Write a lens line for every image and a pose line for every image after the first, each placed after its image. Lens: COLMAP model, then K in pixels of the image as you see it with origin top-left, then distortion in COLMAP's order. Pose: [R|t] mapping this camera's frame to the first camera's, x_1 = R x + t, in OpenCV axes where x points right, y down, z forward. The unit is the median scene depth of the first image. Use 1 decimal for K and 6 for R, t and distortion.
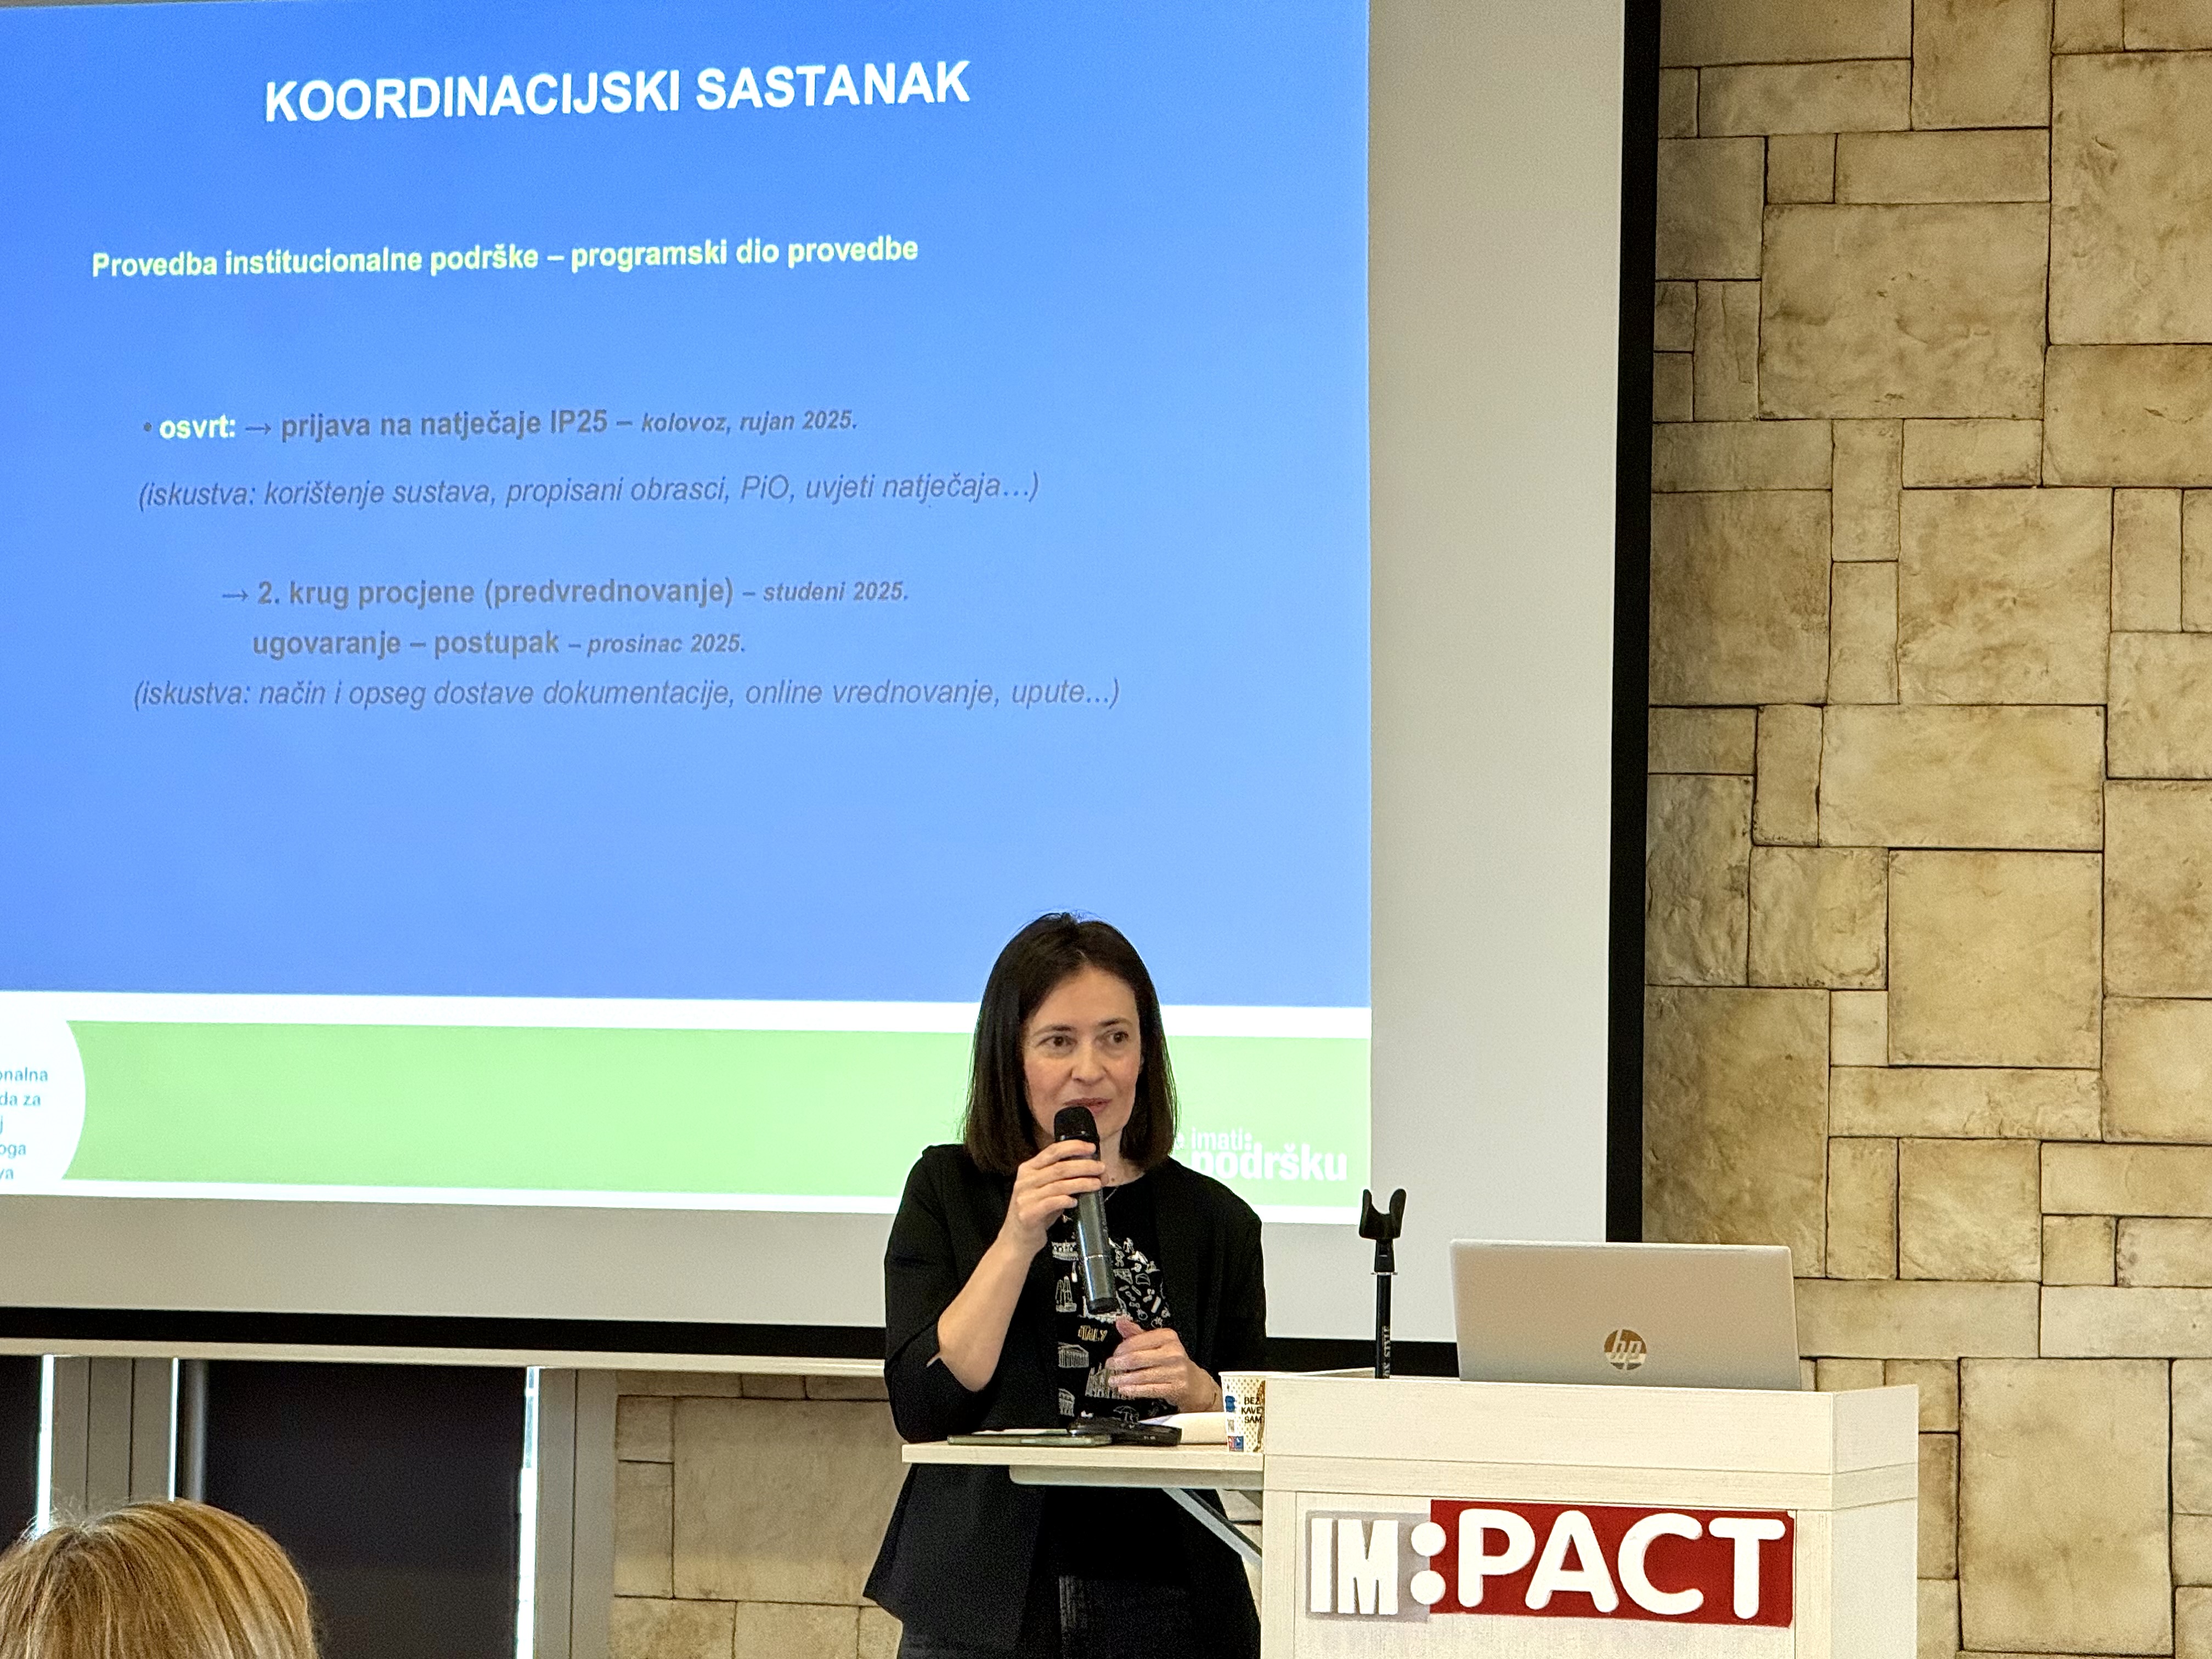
lens RADIAL K [[7720.2, 0, 1106.0], [0, 7720.2, 829.5], [0, 0, 1]] dist [0.160535, 2.143164]
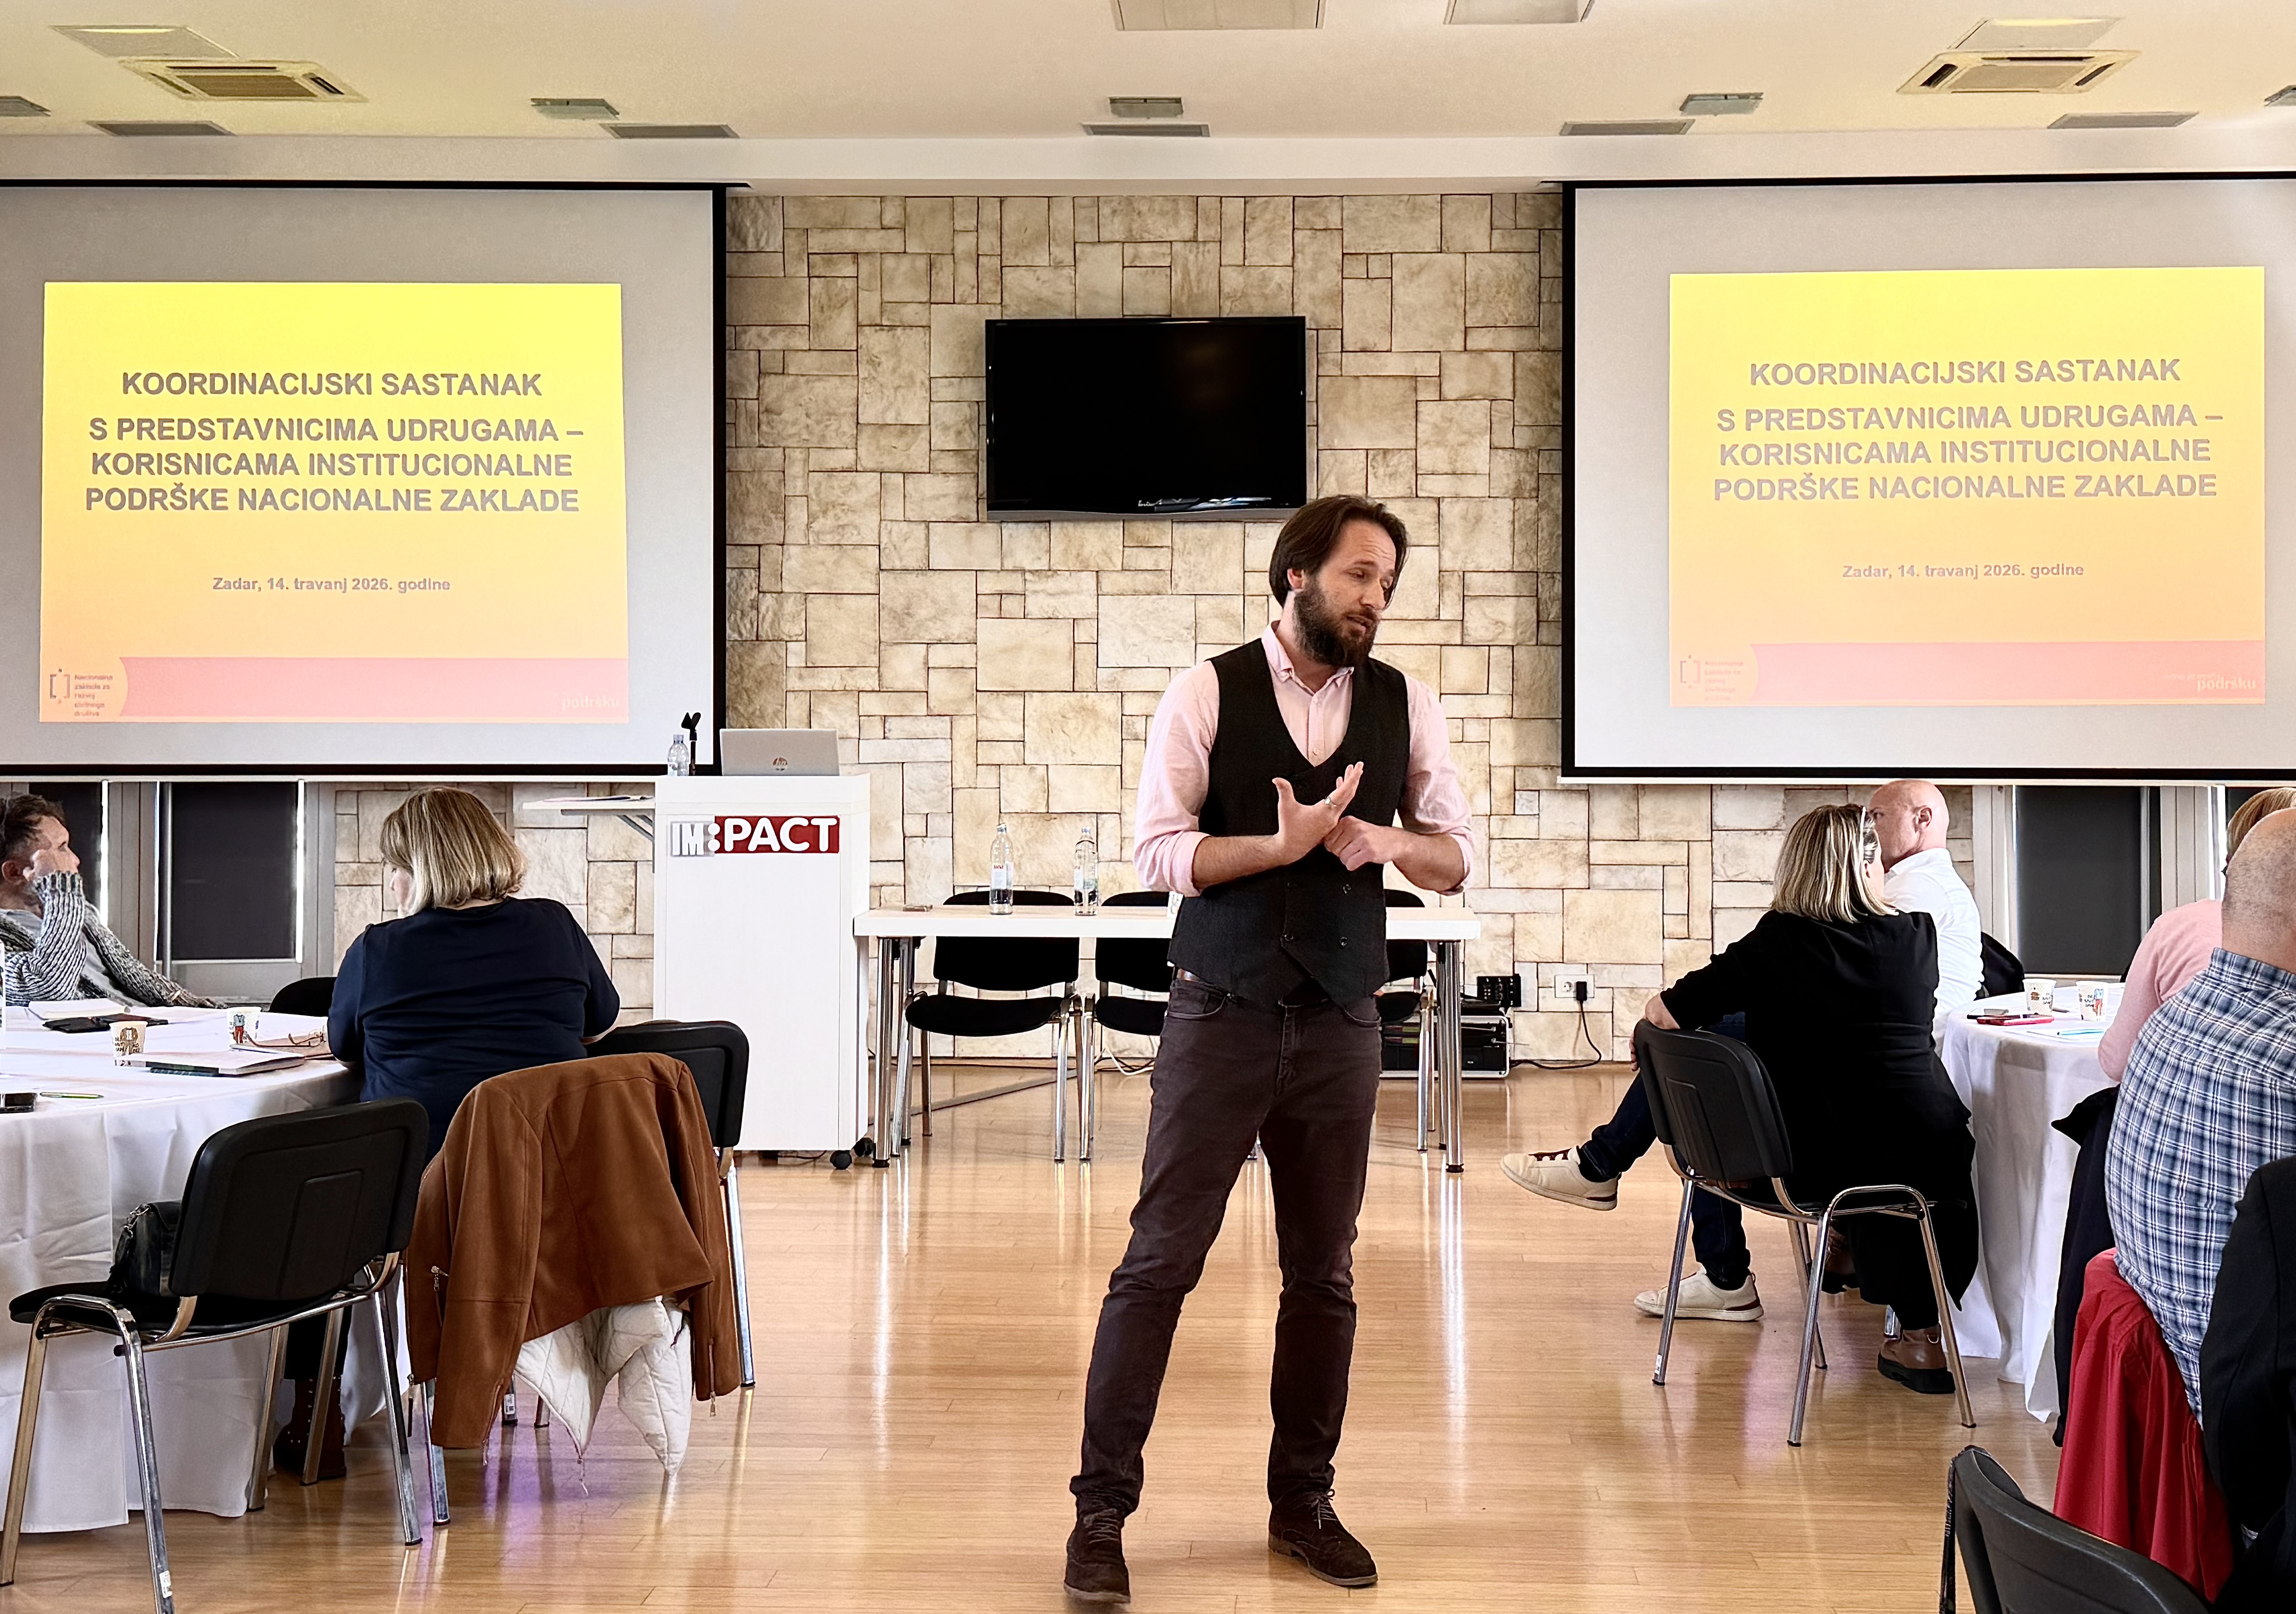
lens RADIAL K [[2812.6, 0, 1191.4], [0, 2812.6, 666.2], [0, 0, 1]] dist [0.121350, -0.007498]
pose [[0.951105, -0.013372, 0.308577, -0.091764], [0.002935, 0.999409, 0.034262, -0.006209], [-0.308853, -0.031682, 0.950582, -0.071530]]
